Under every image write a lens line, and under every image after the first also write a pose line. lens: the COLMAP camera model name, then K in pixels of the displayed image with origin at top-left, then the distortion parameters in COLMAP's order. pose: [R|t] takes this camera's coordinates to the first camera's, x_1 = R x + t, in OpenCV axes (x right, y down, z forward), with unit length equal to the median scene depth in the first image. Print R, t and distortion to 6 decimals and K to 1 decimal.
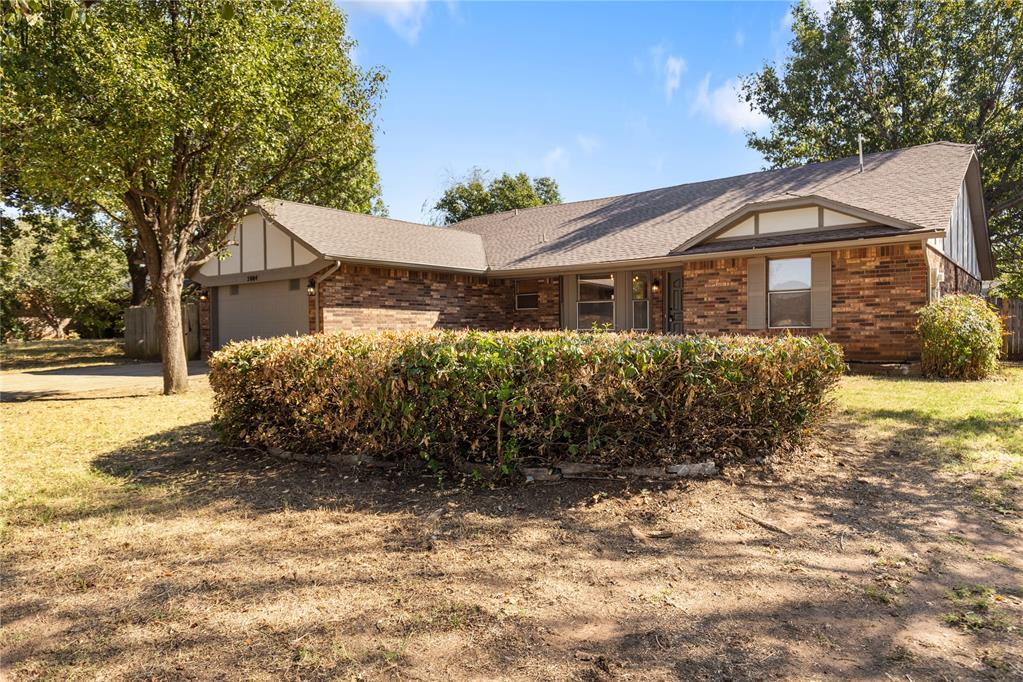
lens RADIAL K [[676.2, 0, 511.7], [0, 676.2, 343.2], [0, 0, 1]] dist [0.001067, -0.000046]
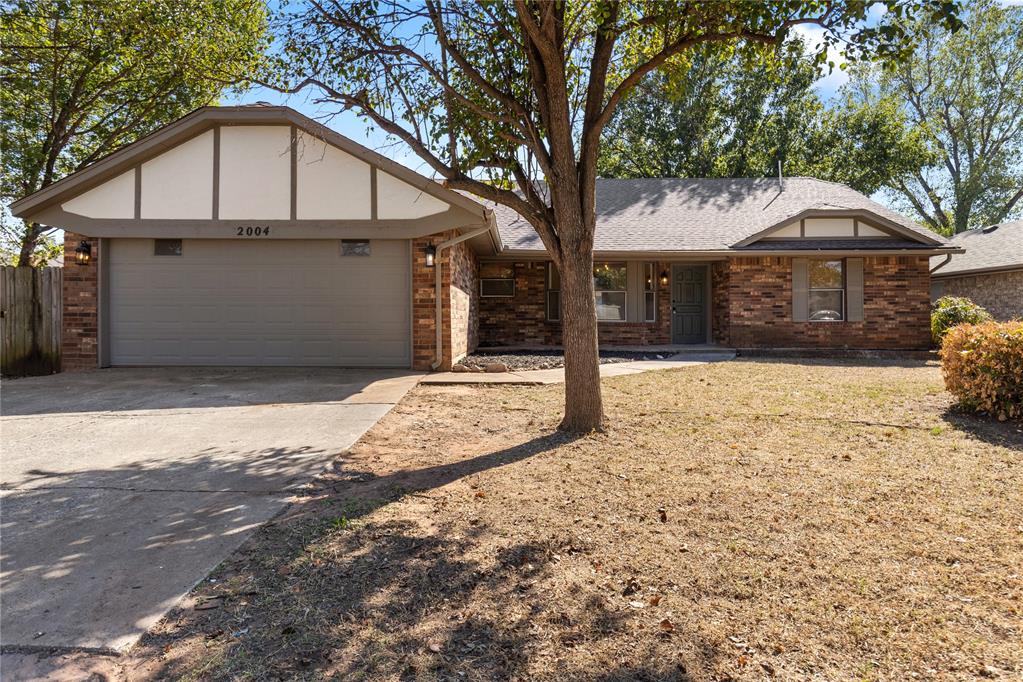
lens RADIAL K [[656.8, 0, 511.6], [0, 656.8, 336.5], [0, 0, 1]] dist [0.007569, 0.001251]
pose [[0.764033, -0.005993, 0.645149, -0.752416], [0.004353, 0.999982, 0.004134, -0.003822], [-0.645162, -0.000351, 0.764046, 0.513456]]
